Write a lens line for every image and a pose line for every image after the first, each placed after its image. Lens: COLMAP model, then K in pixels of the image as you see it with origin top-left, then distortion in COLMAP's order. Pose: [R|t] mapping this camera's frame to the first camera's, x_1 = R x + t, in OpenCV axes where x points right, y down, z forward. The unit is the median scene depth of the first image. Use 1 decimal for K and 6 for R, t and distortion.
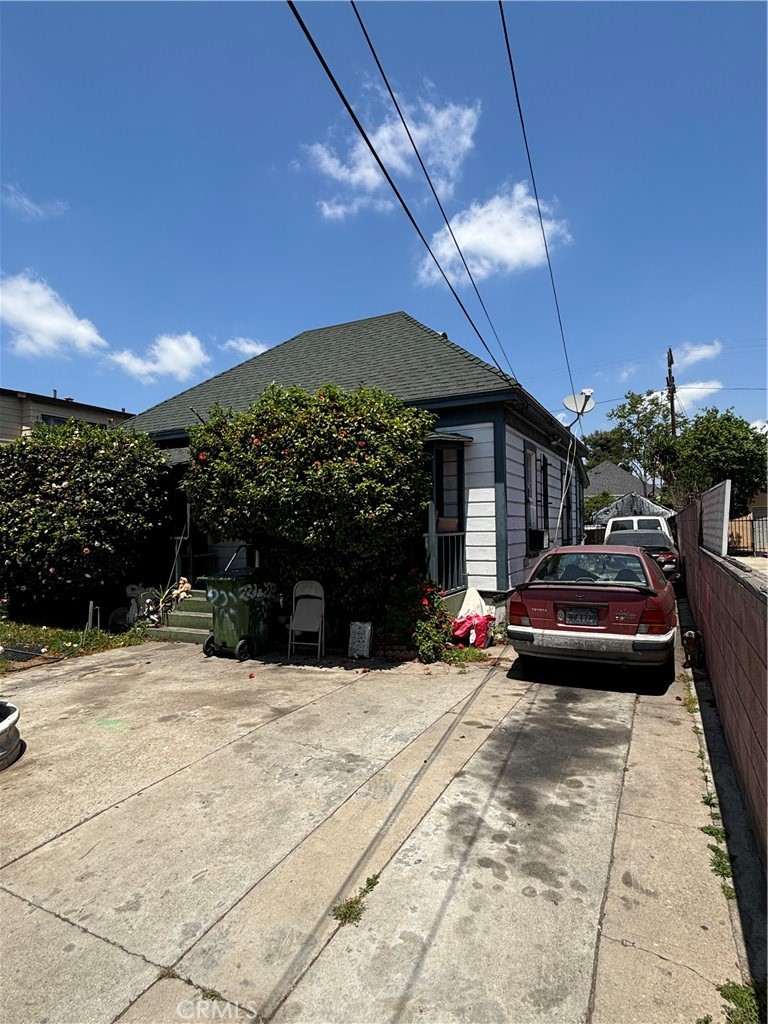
lens RADIAL K [[532.2, 0, 382.8], [0, 532.2, 516.7], [0, 0, 1]] dist [0.017315, -0.001292]
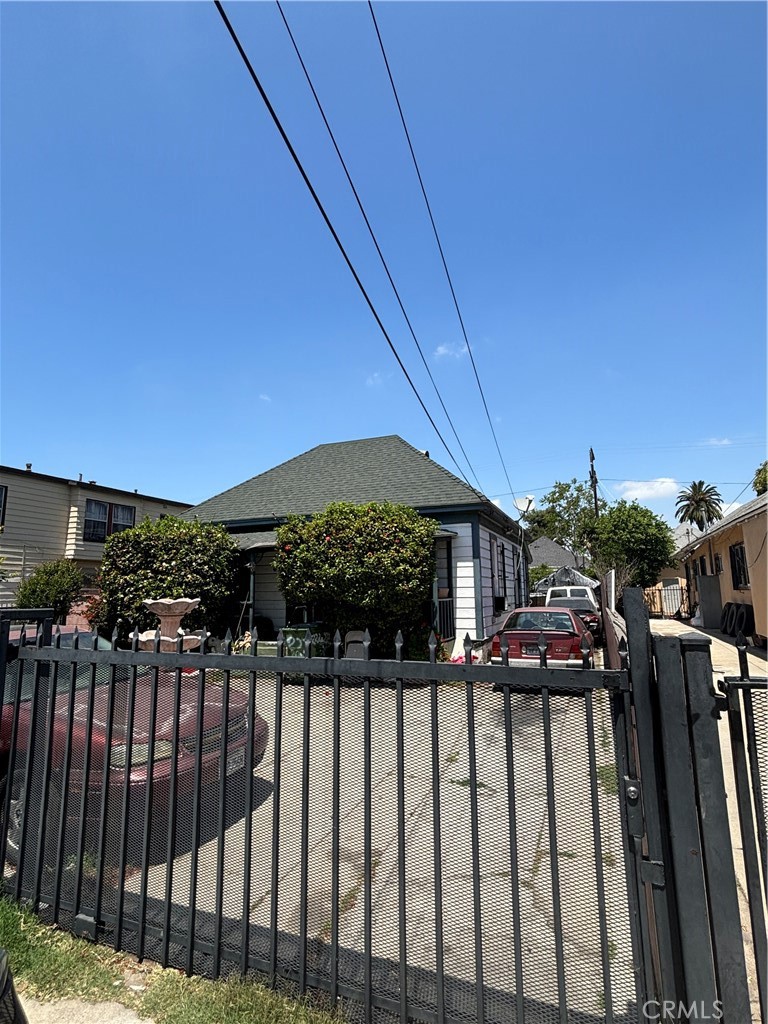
lens RADIAL K [[510.9, 0, 383.5], [0, 510.9, 512.0], [0, 0, 1]] dist [0.020003, 0.000279]
pose [[0.995428, 0.016902, 0.094012, -0.170763], [-0.003617, 0.990185, -0.139719, -0.008074], [-0.095451, 0.138740, 0.985718, -0.386576]]
